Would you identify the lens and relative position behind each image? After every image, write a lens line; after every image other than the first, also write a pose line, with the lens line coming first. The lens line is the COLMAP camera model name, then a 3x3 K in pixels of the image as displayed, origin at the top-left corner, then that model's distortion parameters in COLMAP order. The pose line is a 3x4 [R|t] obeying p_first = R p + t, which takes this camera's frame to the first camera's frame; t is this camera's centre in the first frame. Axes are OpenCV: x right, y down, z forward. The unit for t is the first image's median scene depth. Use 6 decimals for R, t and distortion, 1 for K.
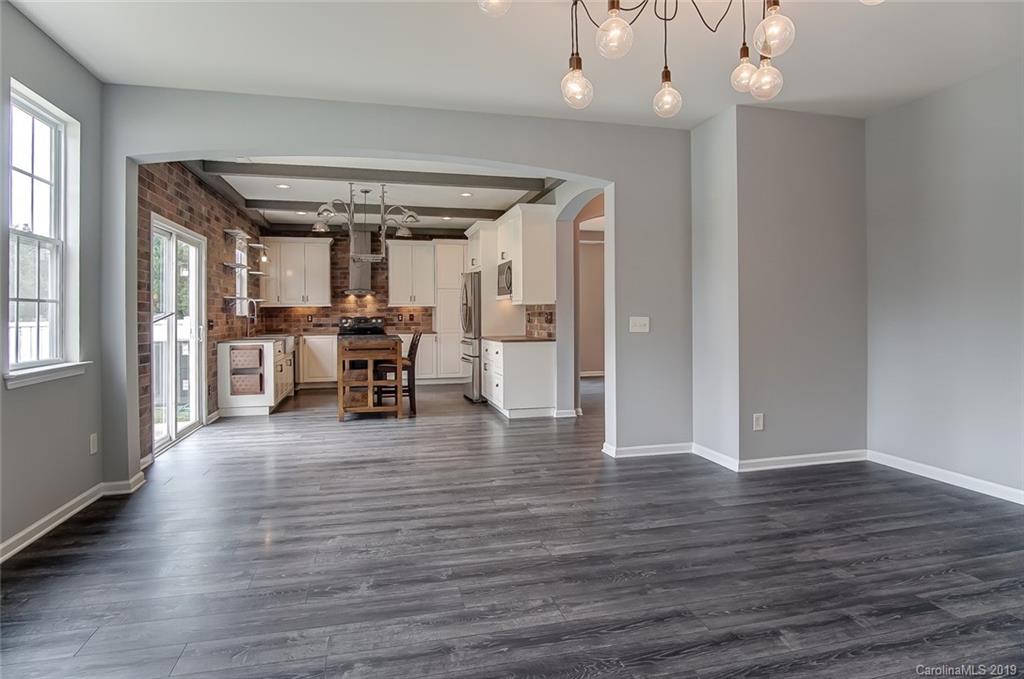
lens RADIAL K [[554.4, 0, 507.2], [0, 554.4, 317.6], [0, 0, 1]] dist [-0.029929, 0.001098]
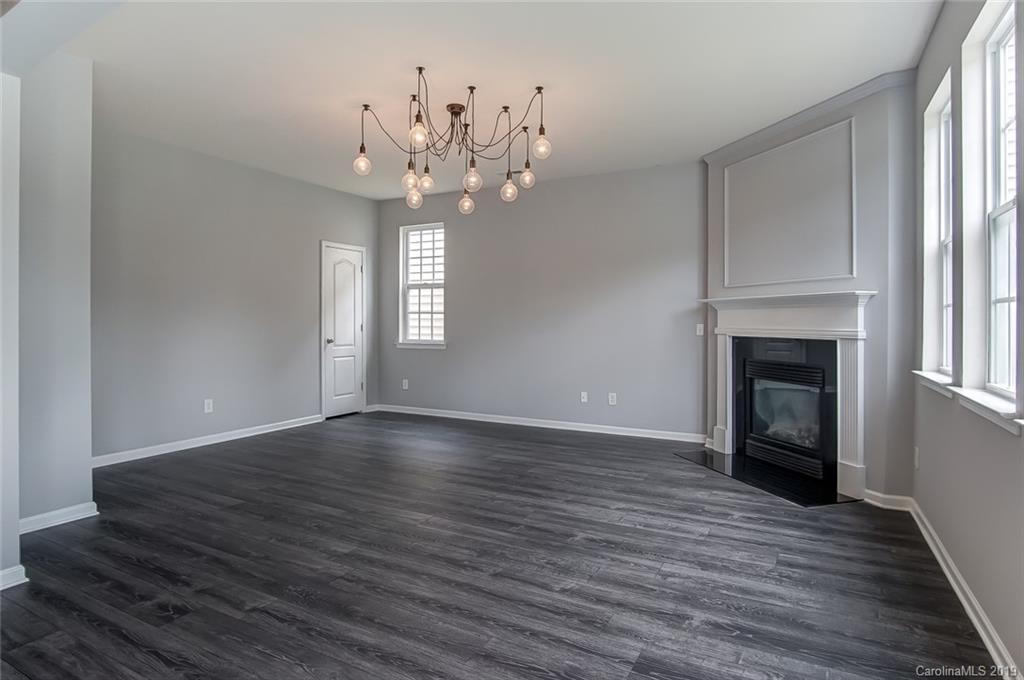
lens RADIAL K [[554.4, 0, 518.6], [0, 554.4, 335.1], [0, 0, 1]] dist [-0.029929, 0.001098]
pose [[-0.747001, -0.011269, 0.664727, -0.911266], [0.003226, 0.999783, 0.020573, 0.001520], [-0.664815, 0.017513, -0.746803, 1.860733]]
